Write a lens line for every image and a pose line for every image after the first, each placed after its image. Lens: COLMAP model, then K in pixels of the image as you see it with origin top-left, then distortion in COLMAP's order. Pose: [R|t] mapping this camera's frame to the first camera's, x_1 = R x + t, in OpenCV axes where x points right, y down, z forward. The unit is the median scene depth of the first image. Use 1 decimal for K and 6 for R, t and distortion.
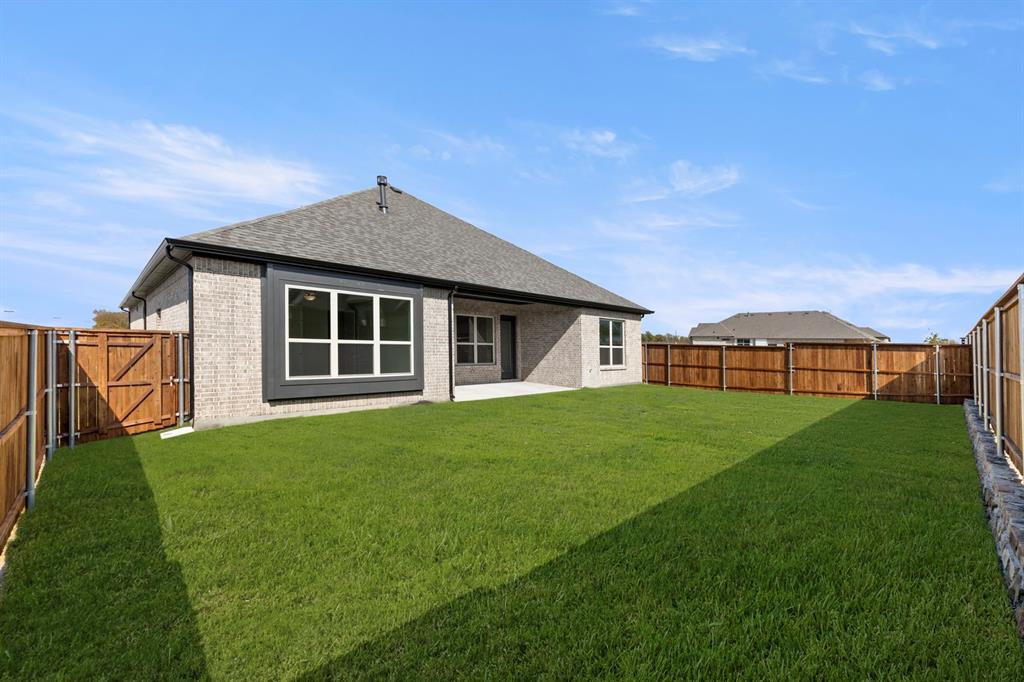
lens RADIAL K [[440.3, 0, 482.3], [0, 440.3, 337.7], [0, 0, 1]] dist [-0.001930, -0.000080]
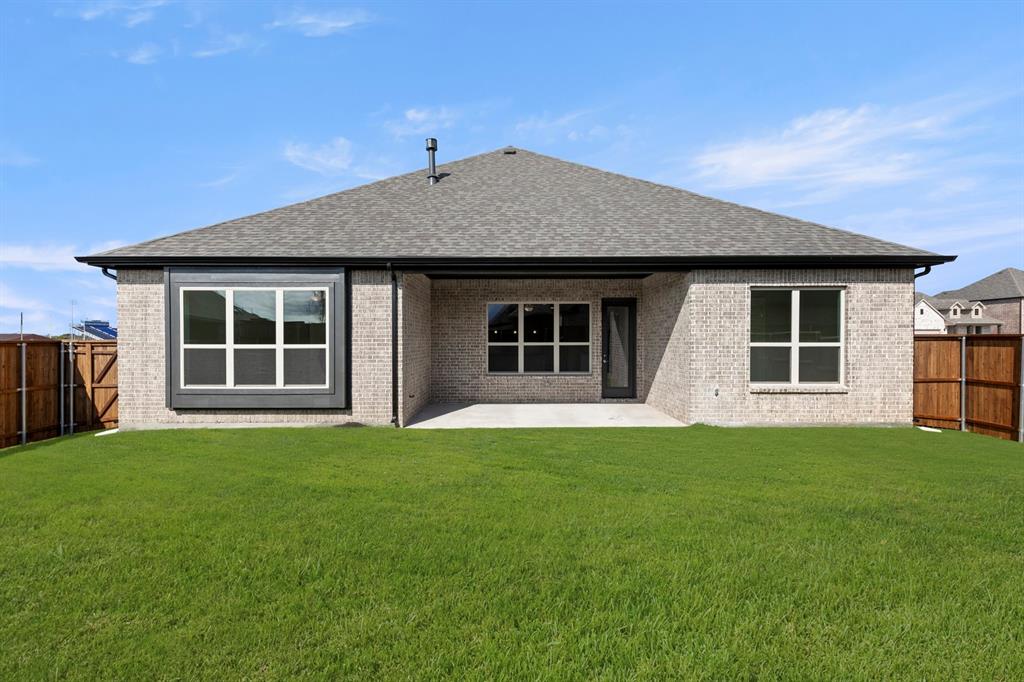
lens RADIAL K [[460.1, 0, 513.2], [0, 460.1, 355.1], [0, 0, 1]] dist [0.004972, -0.000024]
pose [[0.725632, -0.002754, -0.688078, 0.570866], [0.028824, 0.999236, 0.026397, 0.014289], [0.687479, -0.038988, 0.725157, 0.585704]]
